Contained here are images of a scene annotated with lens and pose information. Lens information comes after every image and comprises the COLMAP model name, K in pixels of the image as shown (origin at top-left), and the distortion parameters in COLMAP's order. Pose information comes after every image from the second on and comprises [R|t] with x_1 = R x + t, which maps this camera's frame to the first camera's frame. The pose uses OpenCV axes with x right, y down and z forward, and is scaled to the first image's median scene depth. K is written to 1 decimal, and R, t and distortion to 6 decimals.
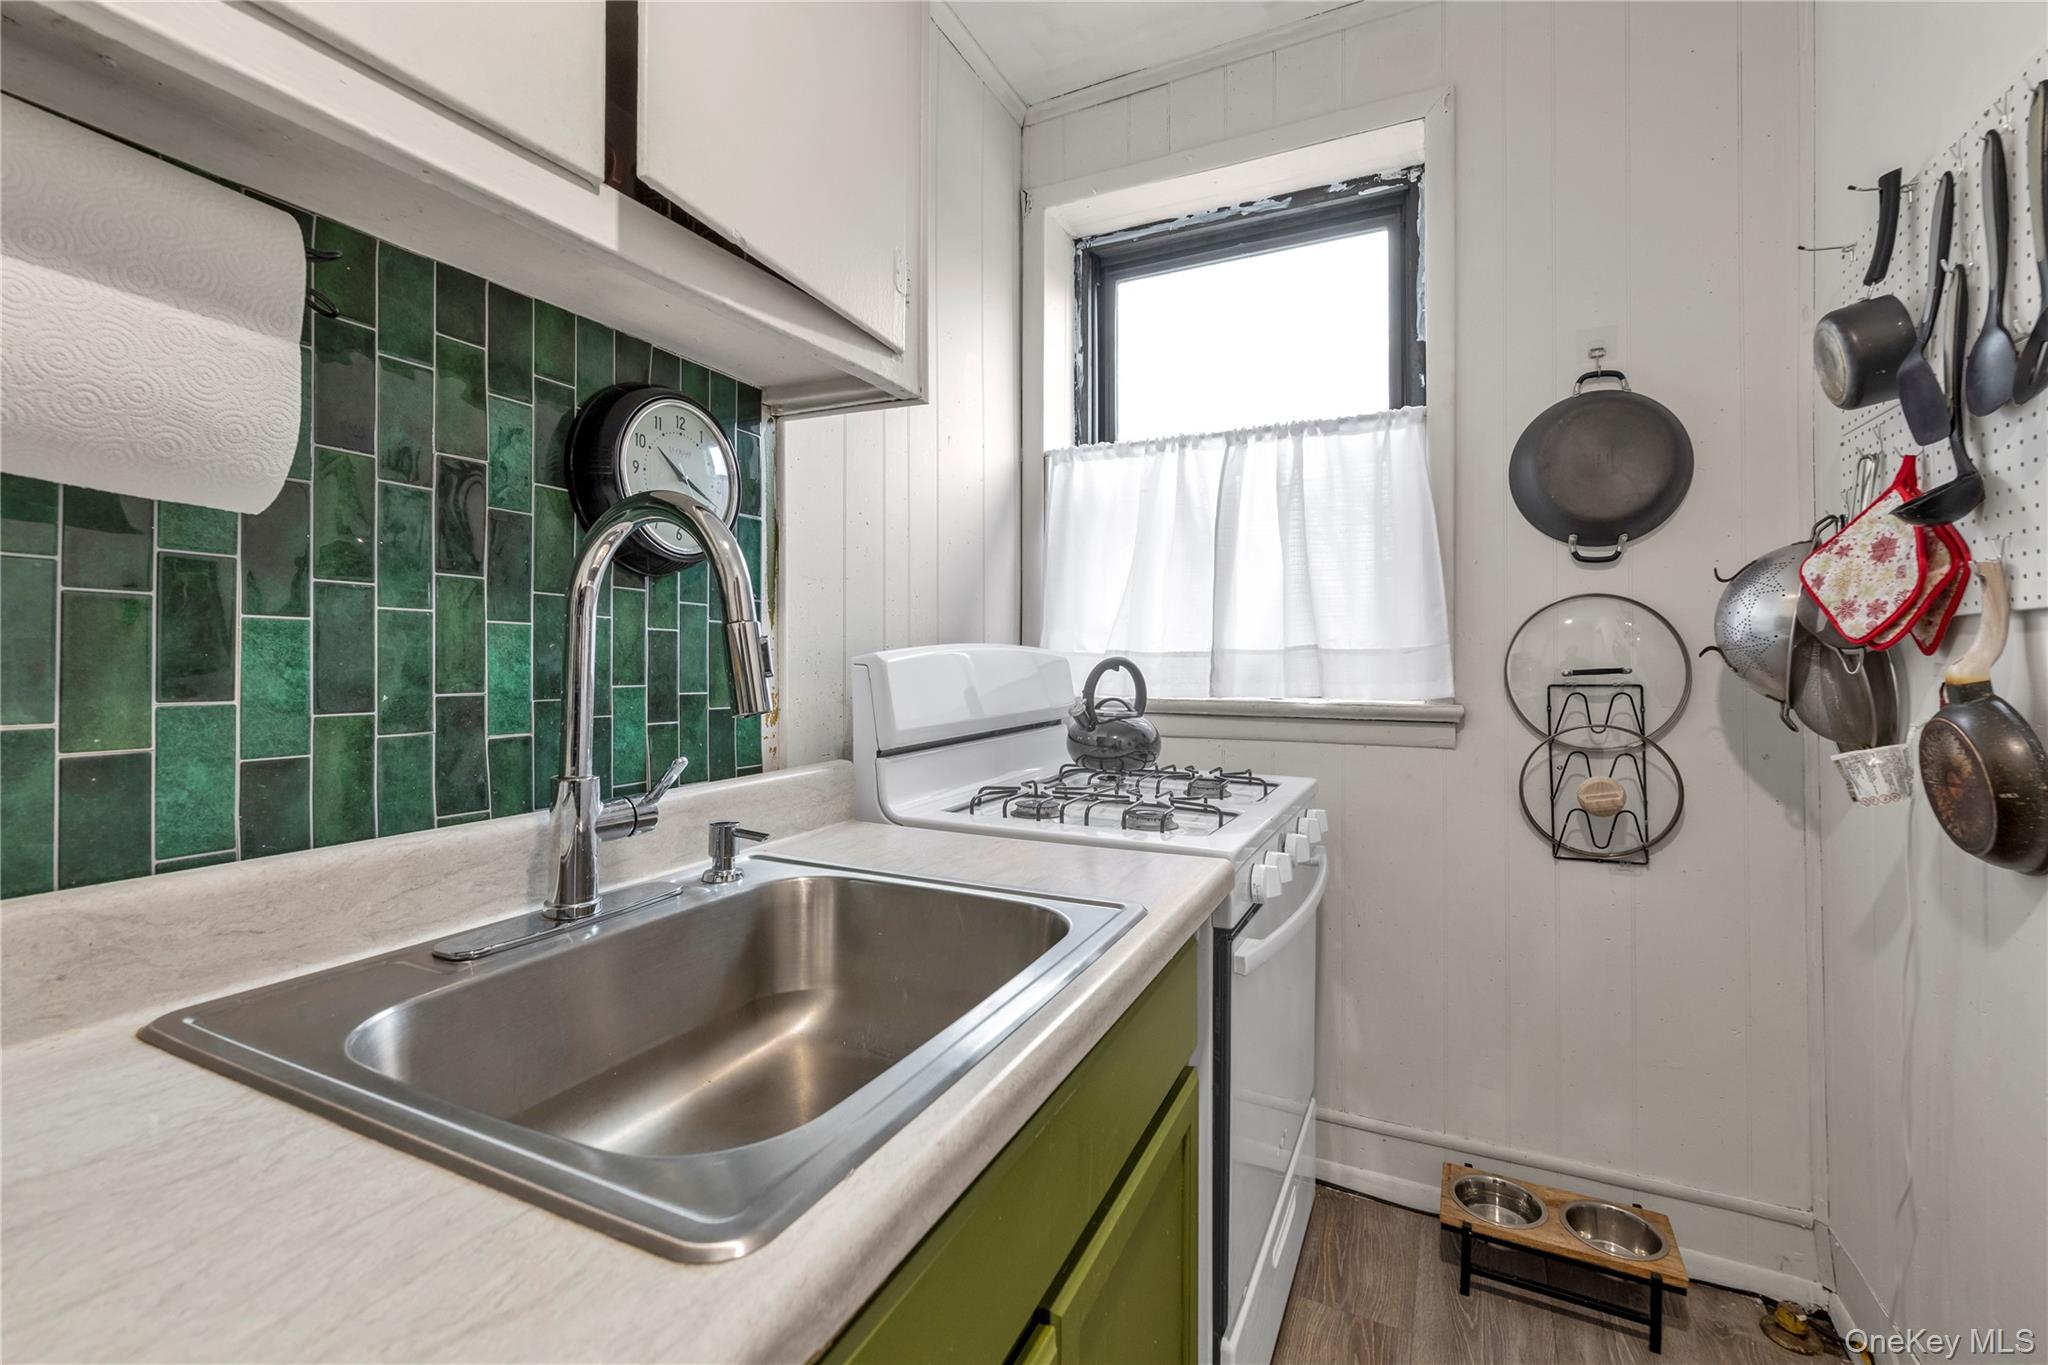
lens RADIAL K [[894.1, 0, 1026.9], [0, 894.1, 650.2], [0, 0, 1]] dist [-0.001578, -0.000626]
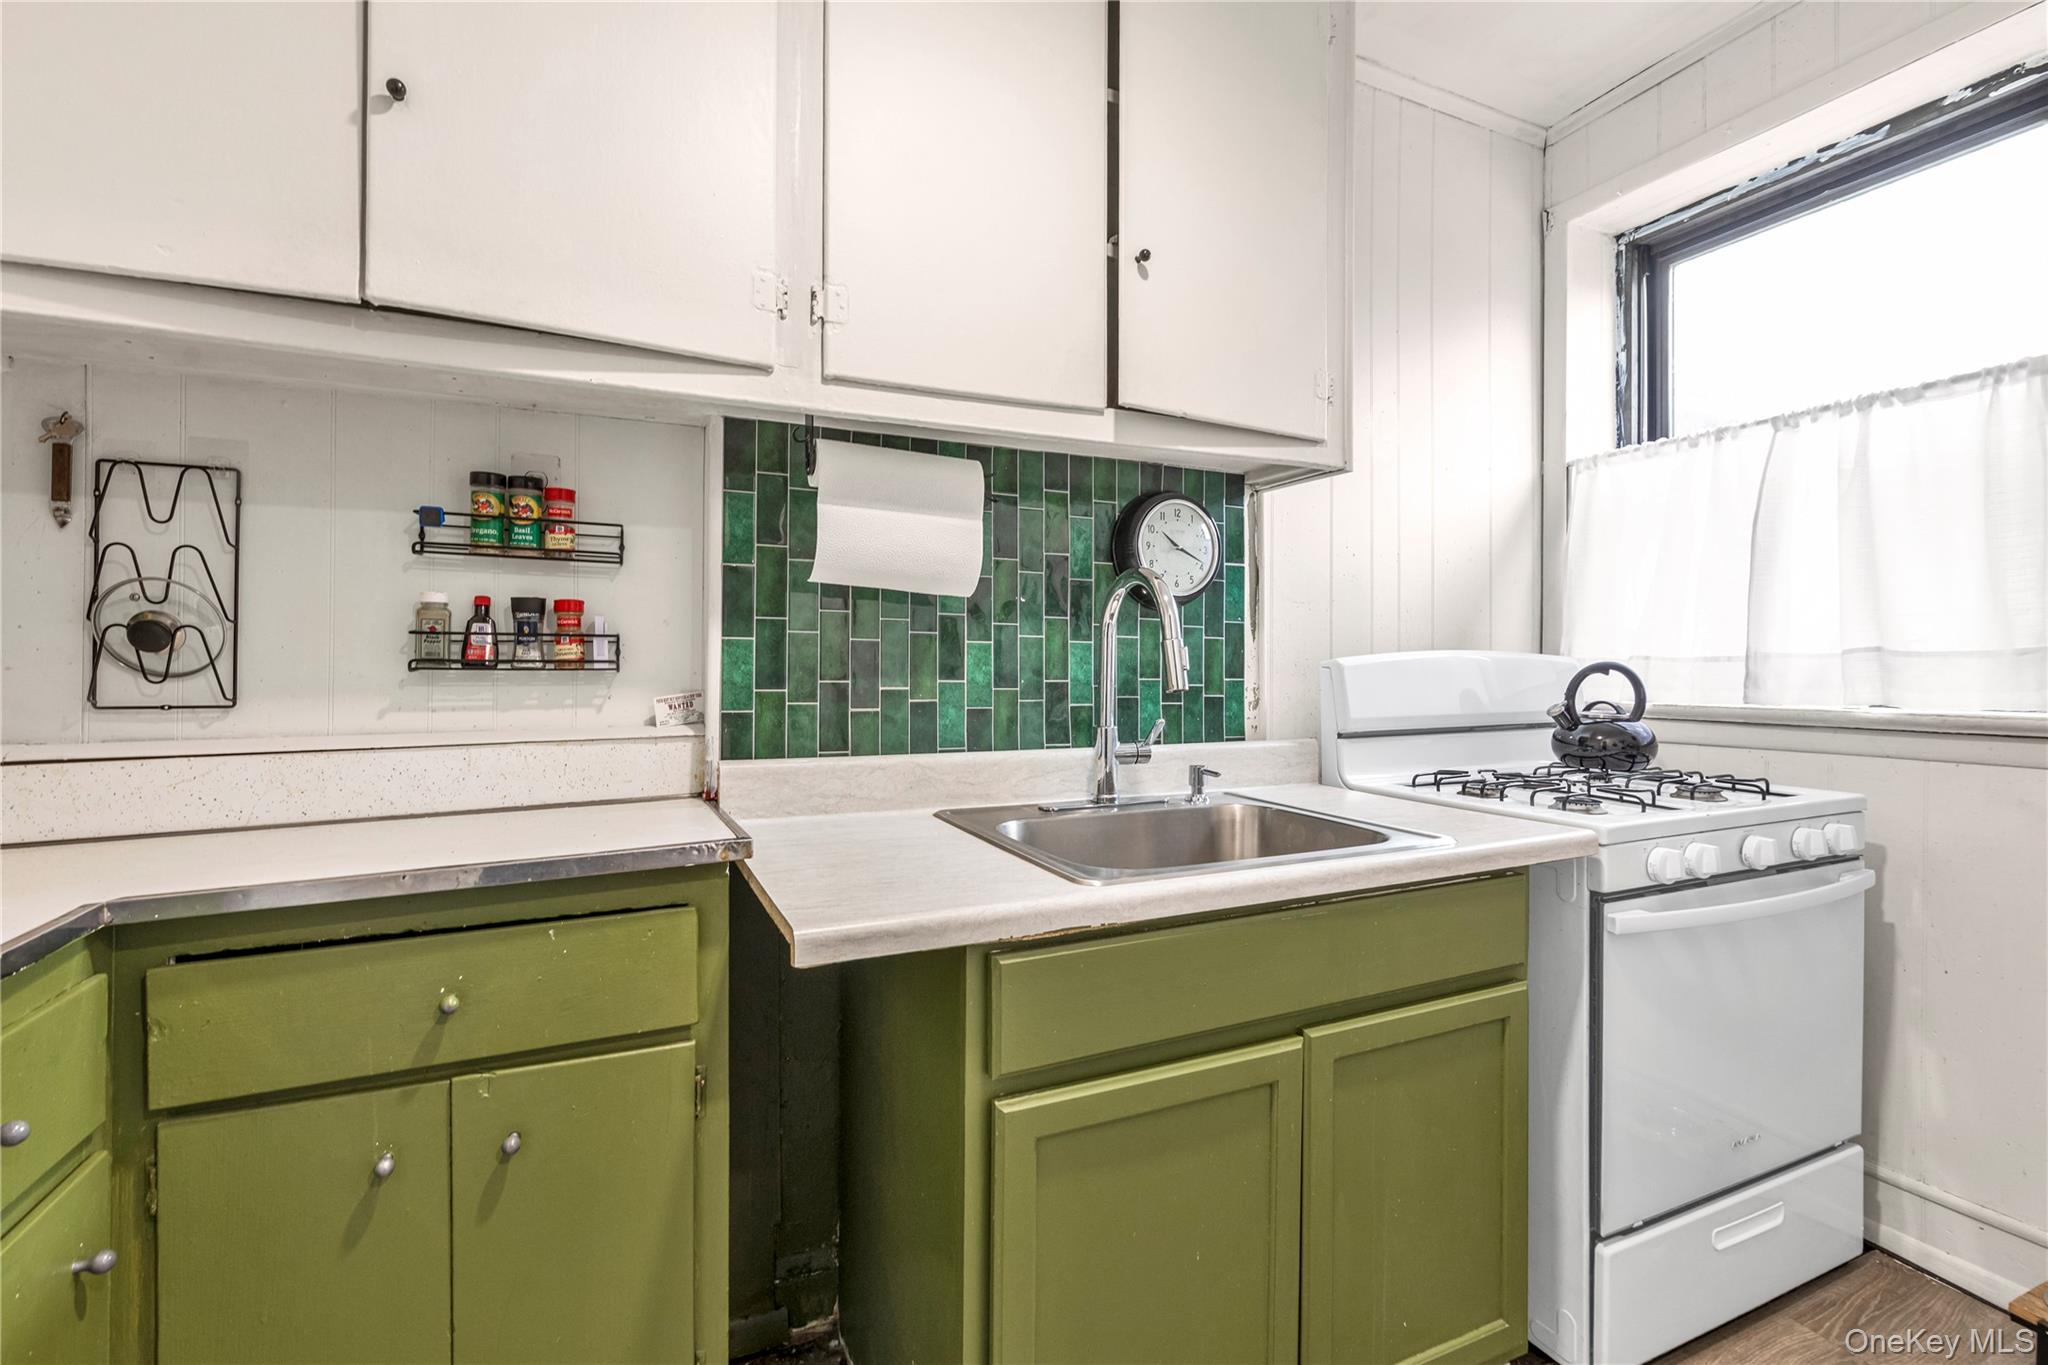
lens RADIAL K [[912.8, 0, 1020.1], [0, 912.8, 665.6], [0, 0, 1]] dist [-0.001708, -0.000516]
pose [[0.767781, -0.004943, -0.640693, 0.362215], [0.006100, 0.999981, -0.000405, 0.012269], [0.640683, -0.003598, 0.767797, -0.351344]]
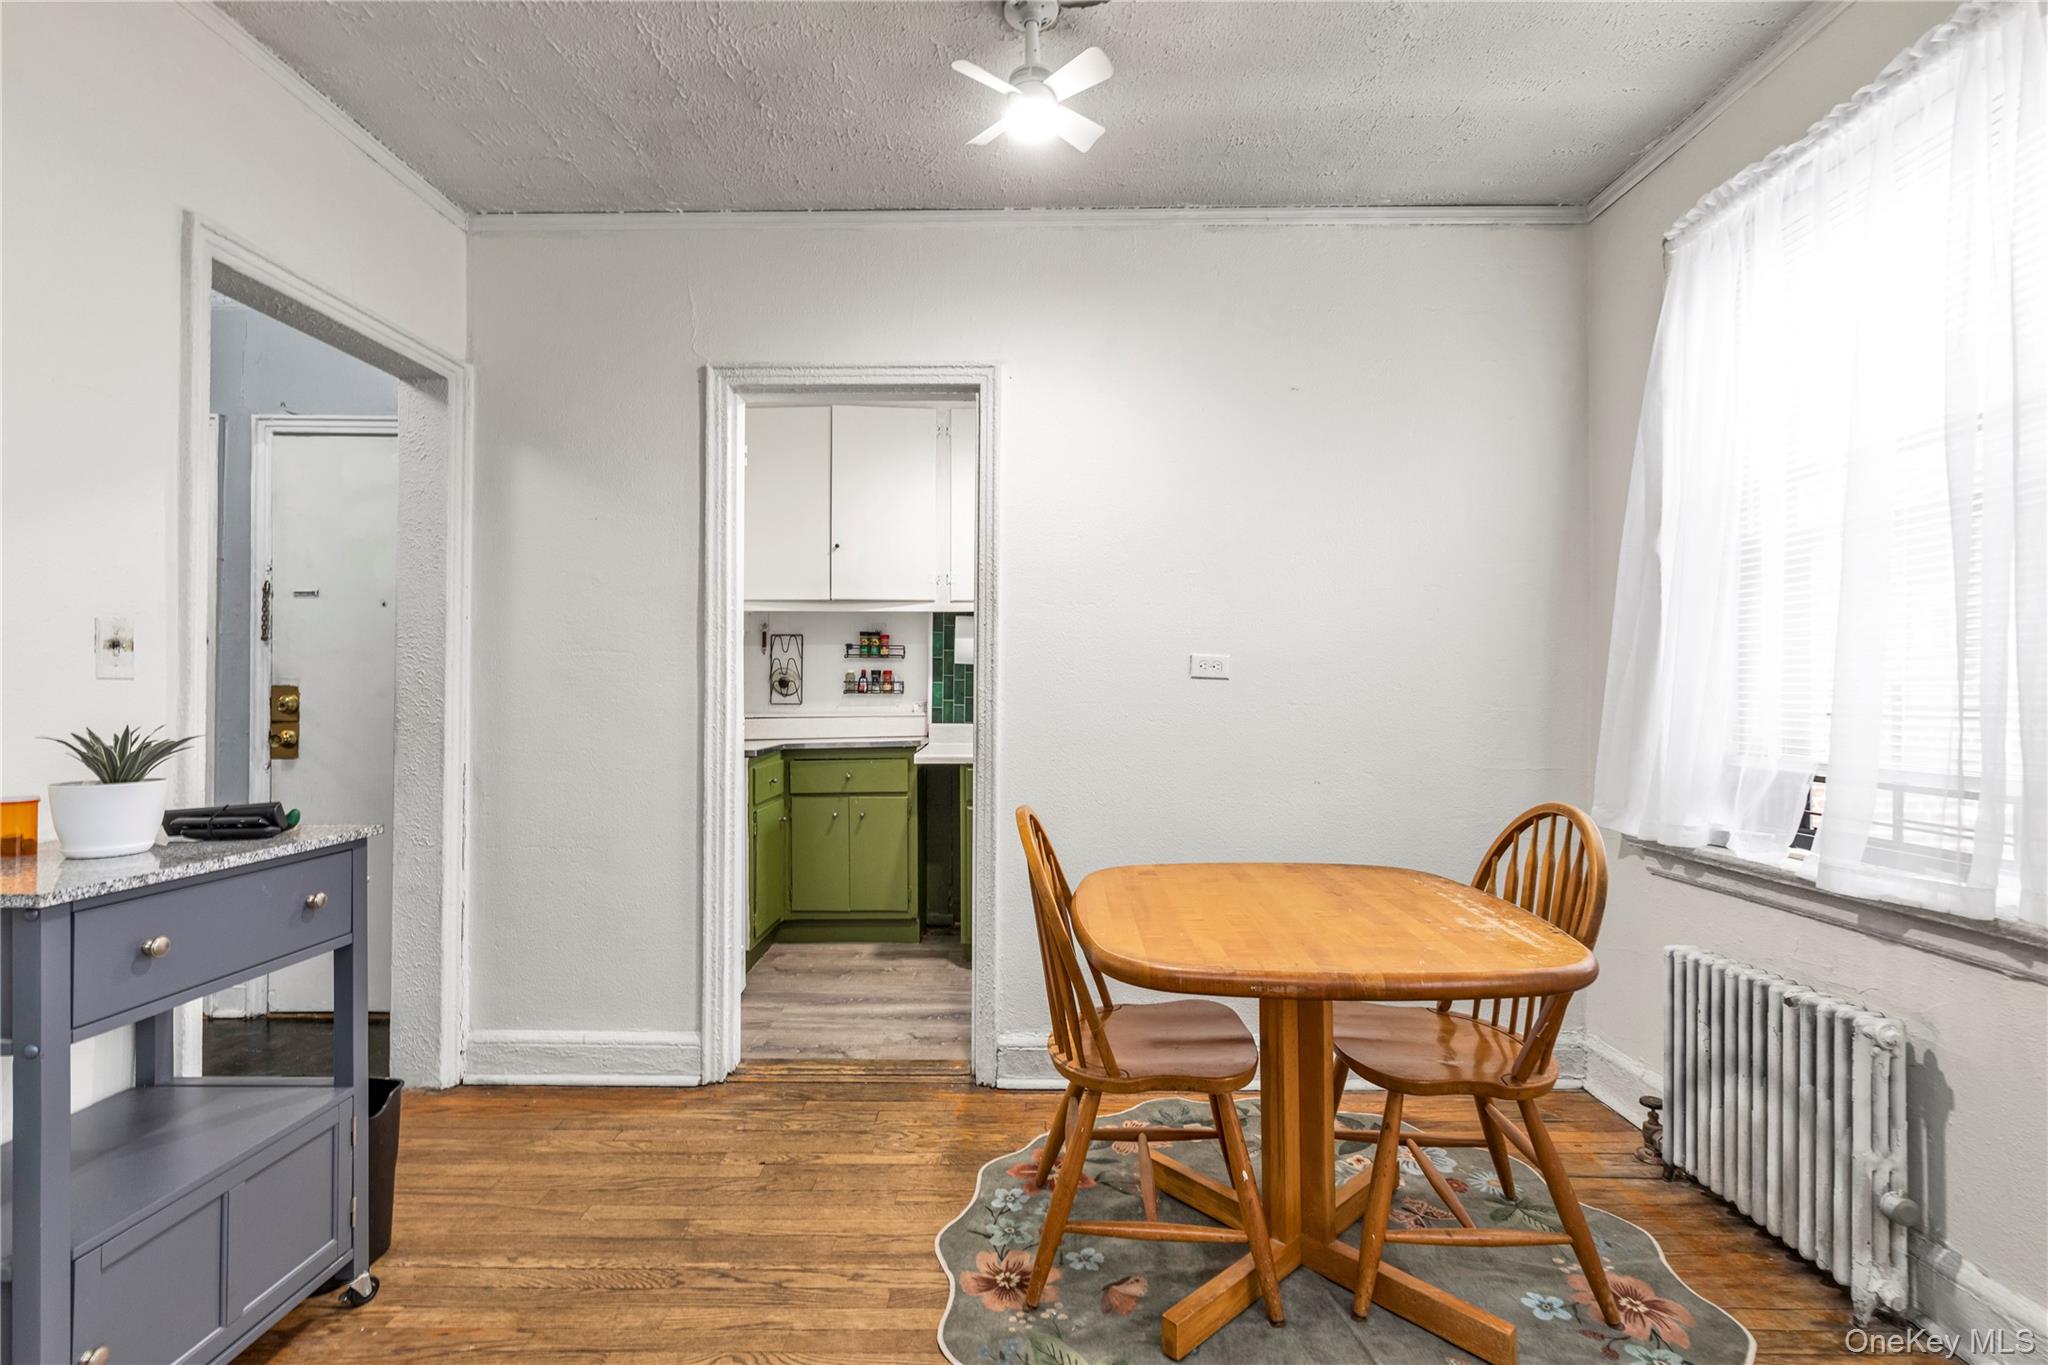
lens RADIAL K [[887.8, 0, 1024.0], [0, 887.8, 682.5], [0, 0, 1]] dist [-0.000345, -0.000320]
pose [[0.430788, -0.012088, -0.902372, 2.443048], [0.008954, 0.999918, -0.009120, 0.008339], [0.902409, -0.004151, 0.430862, -0.821555]]
